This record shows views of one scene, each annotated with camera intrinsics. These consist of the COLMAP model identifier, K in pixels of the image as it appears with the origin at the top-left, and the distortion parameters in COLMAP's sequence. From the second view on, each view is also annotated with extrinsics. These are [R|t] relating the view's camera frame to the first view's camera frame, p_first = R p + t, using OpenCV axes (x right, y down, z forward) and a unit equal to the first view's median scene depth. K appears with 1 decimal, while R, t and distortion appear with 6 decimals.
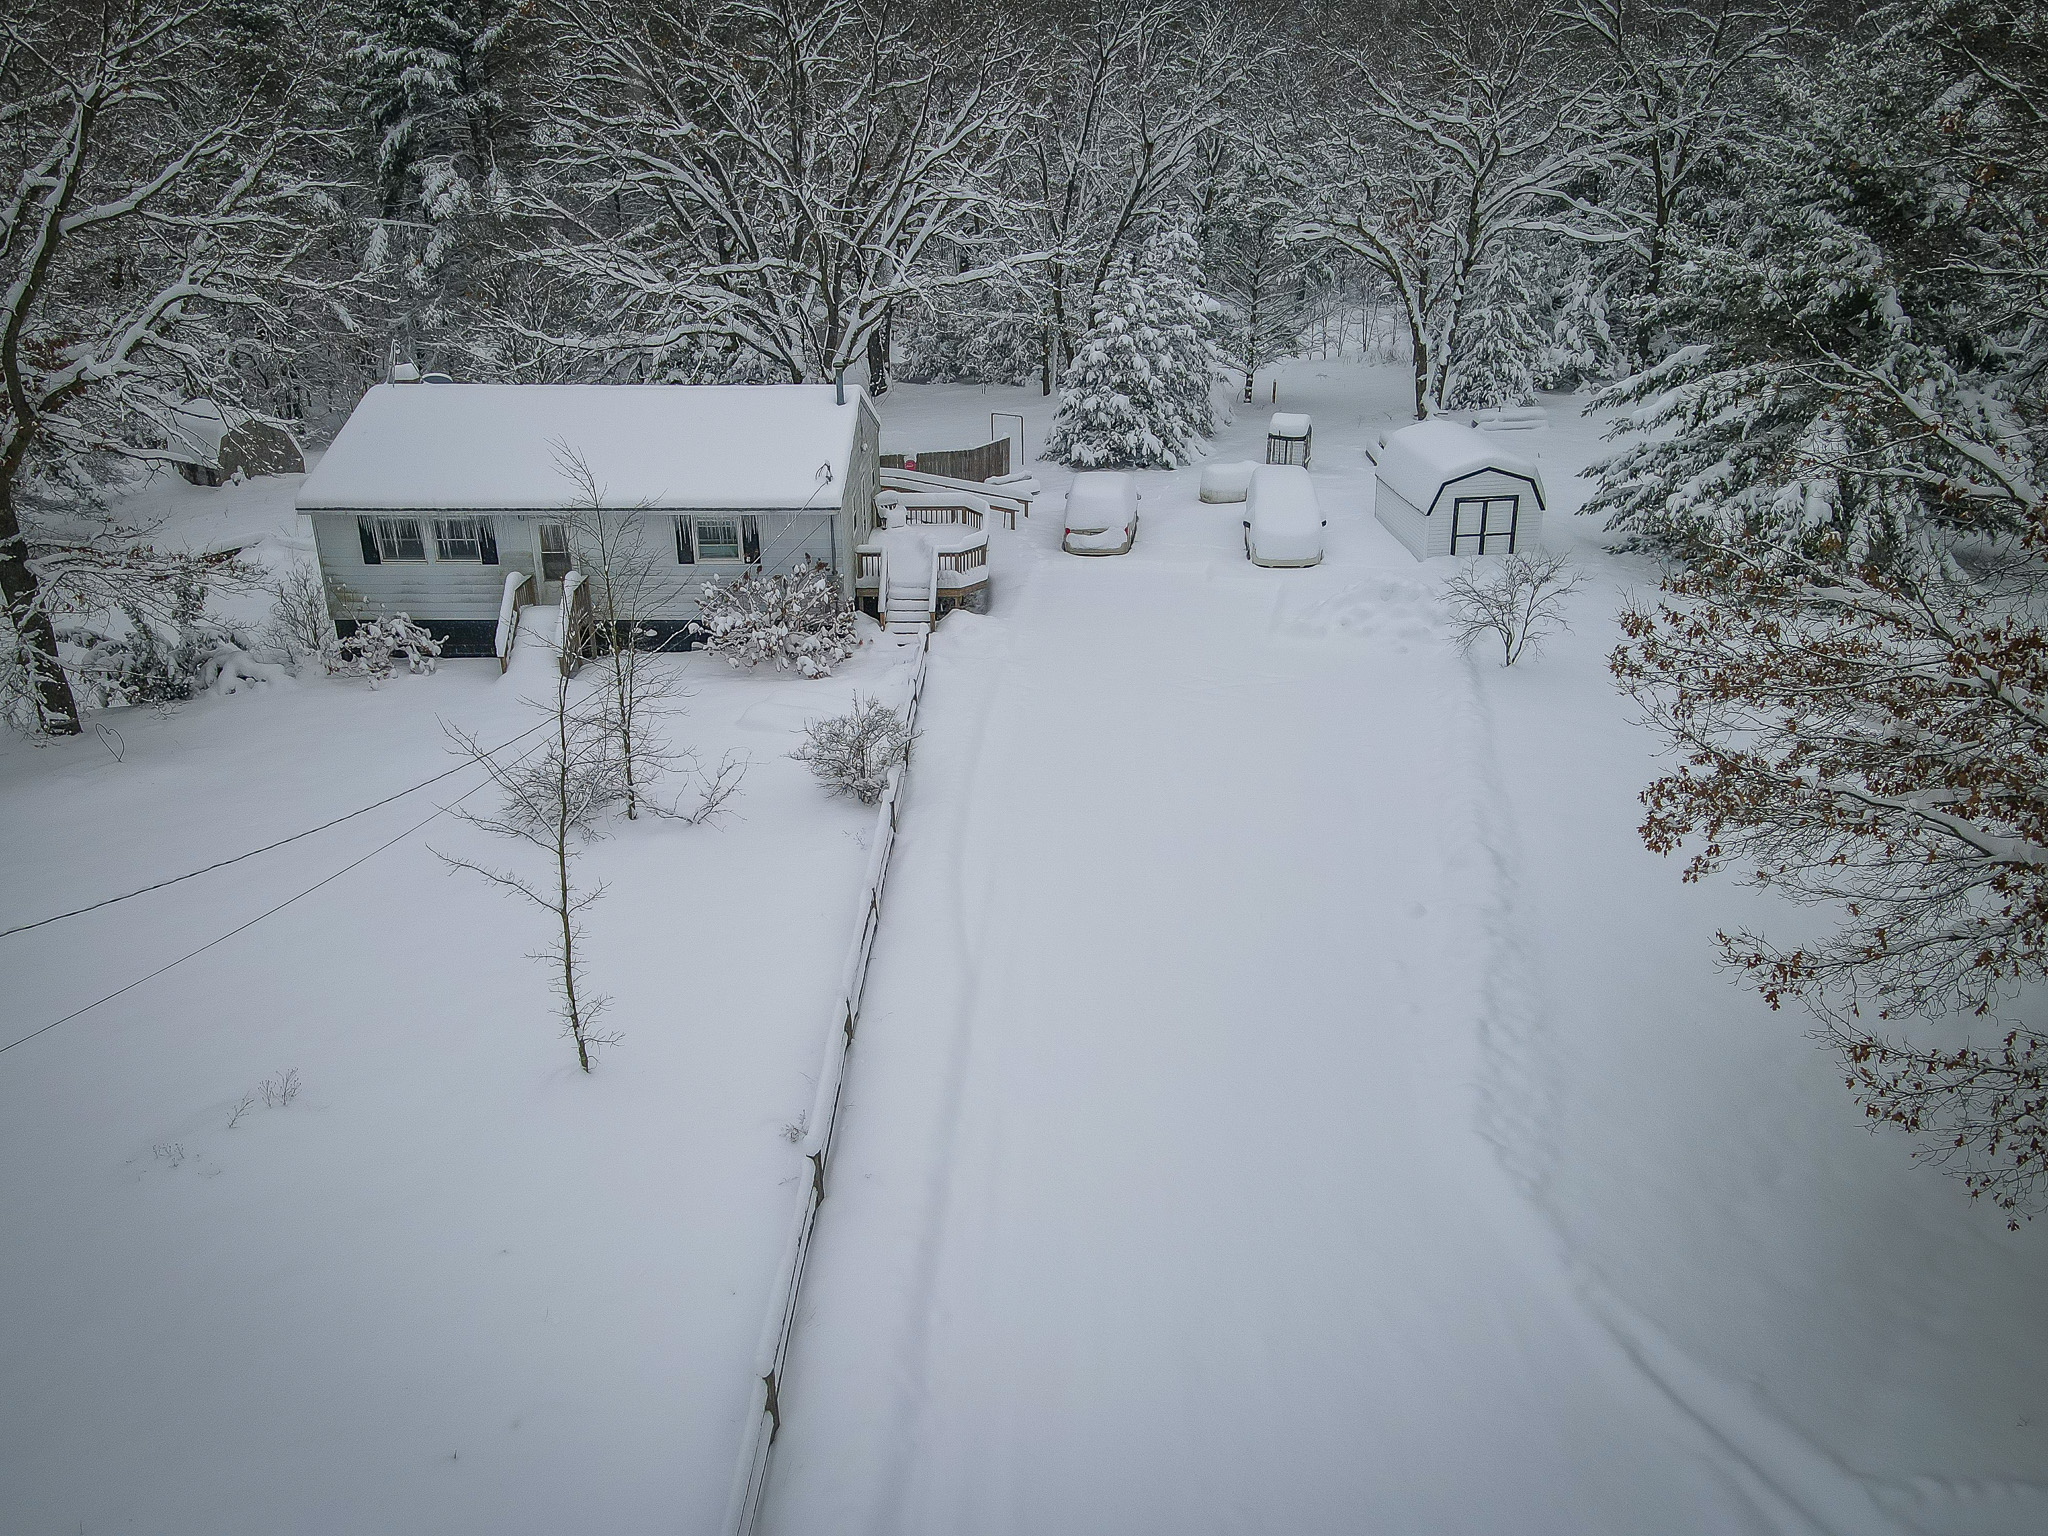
lens RADIAL K [[1505.9, 0, 1024.0], [0, 1505.9, 768.0], [0, 0, 1]] dist [0.020579, 0.002012]
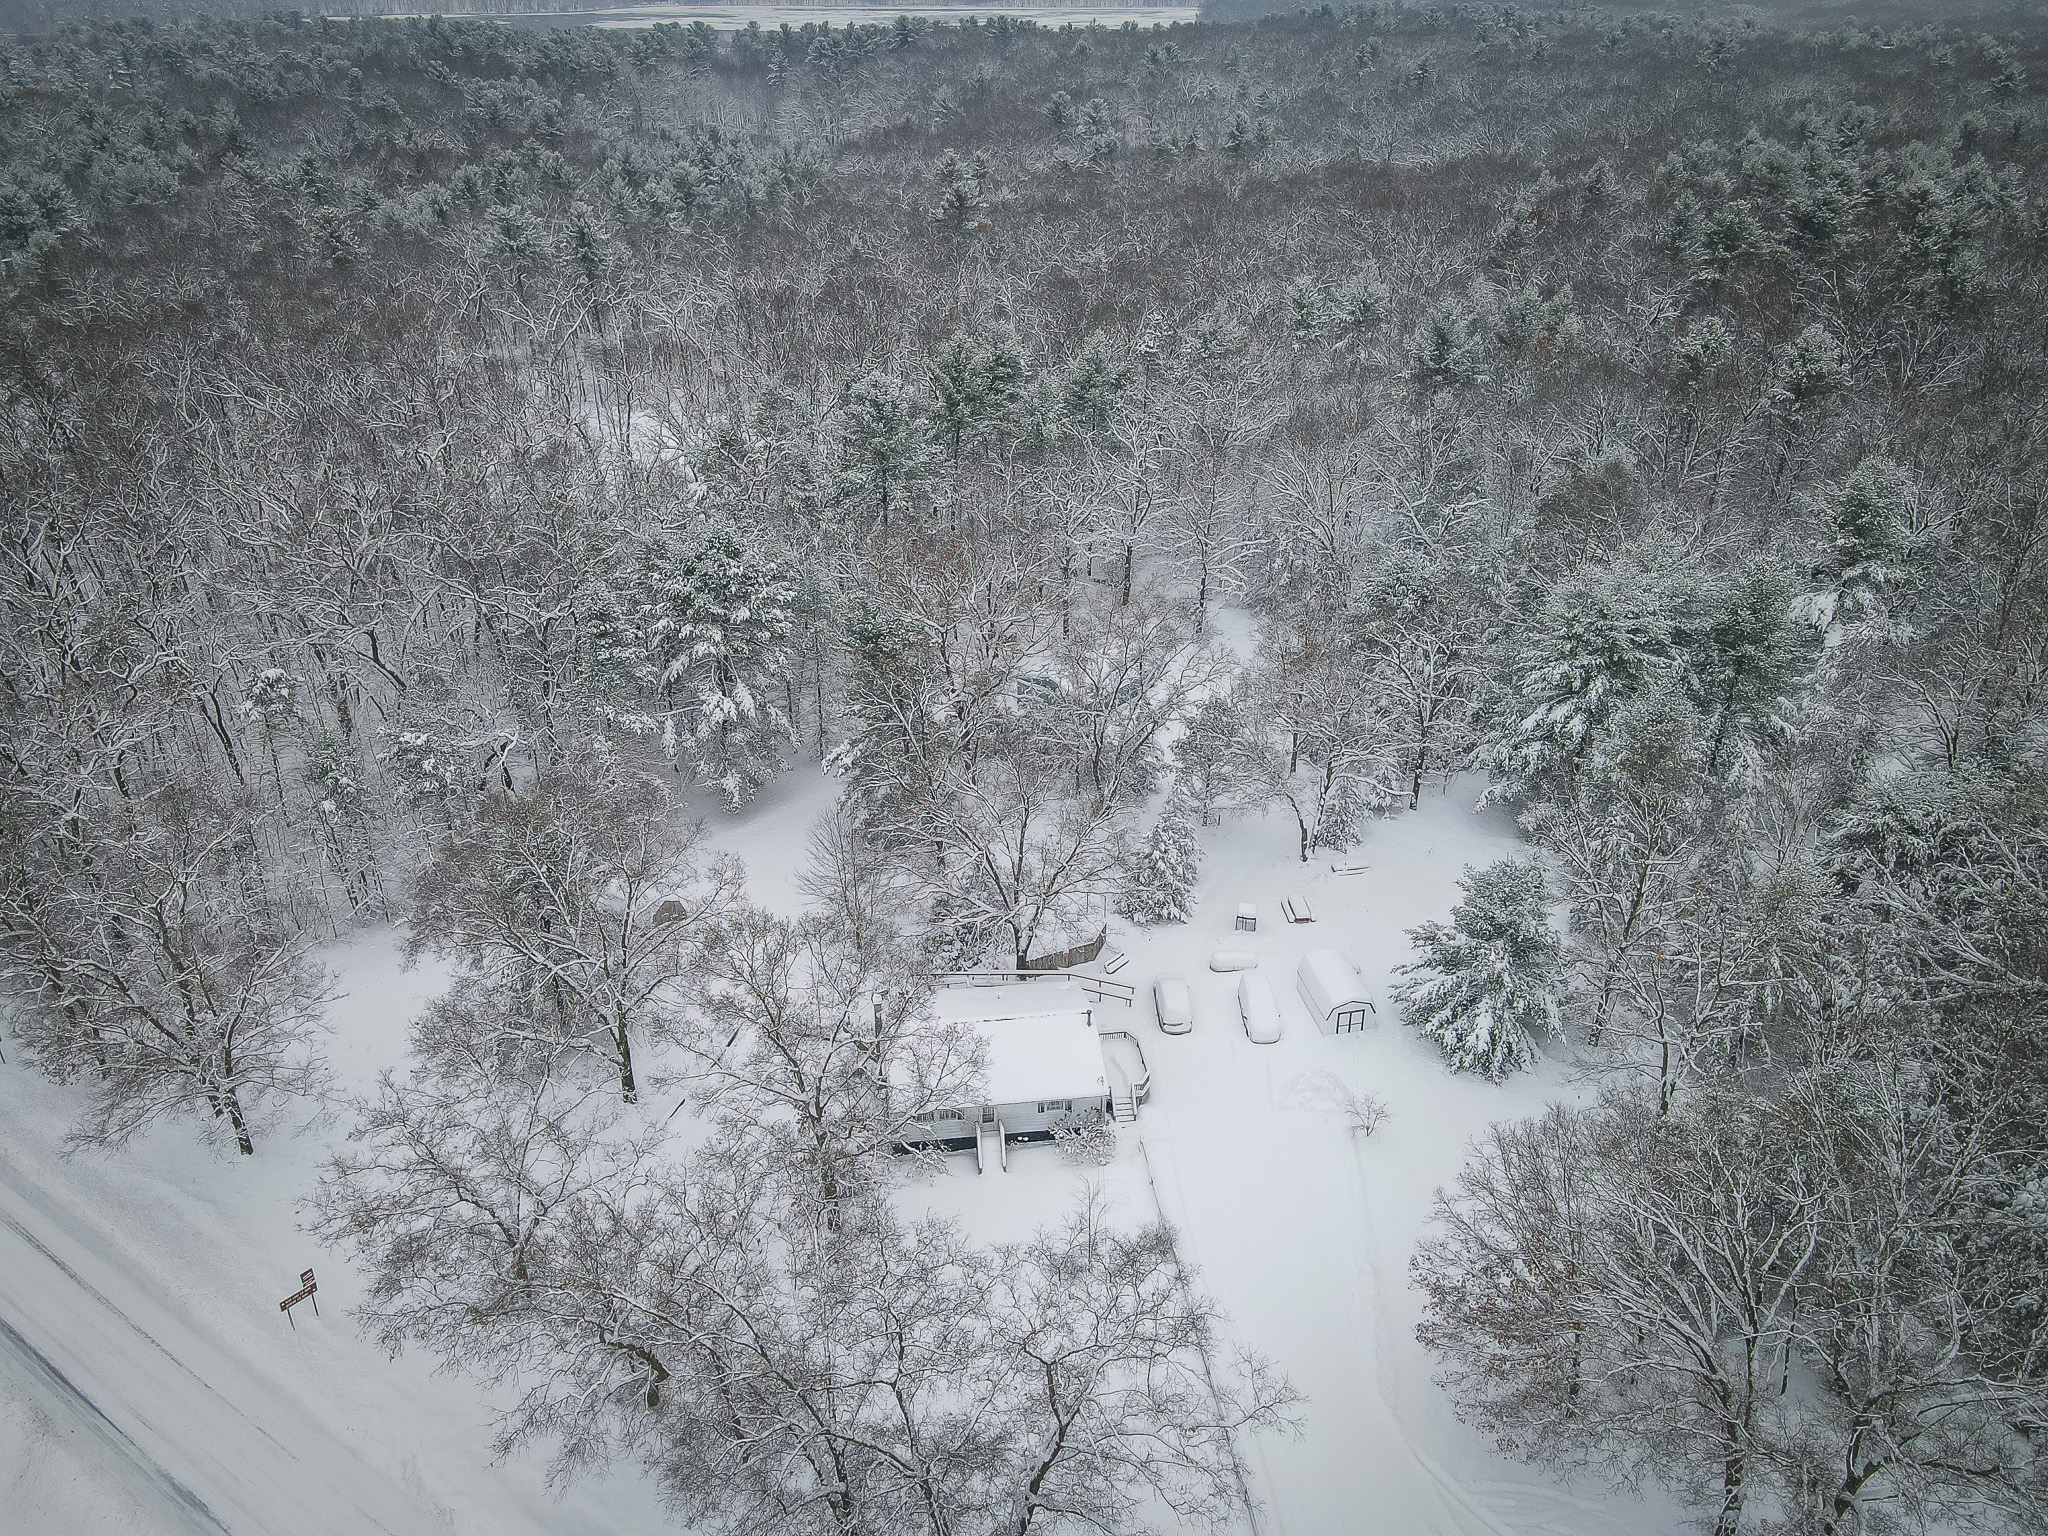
lens RADIAL K [[1505.9, 0, 1024.0], [0, 1505.9, 768.0], [0, 0, 1]] dist [0.020579, 0.002012]
pose [[0.991763, -0.051857, 0.117119, -0.435060], [0.044008, 0.996671, 0.068637, -0.724026], [-0.120289, -0.062918, 0.990743, -1.184227]]
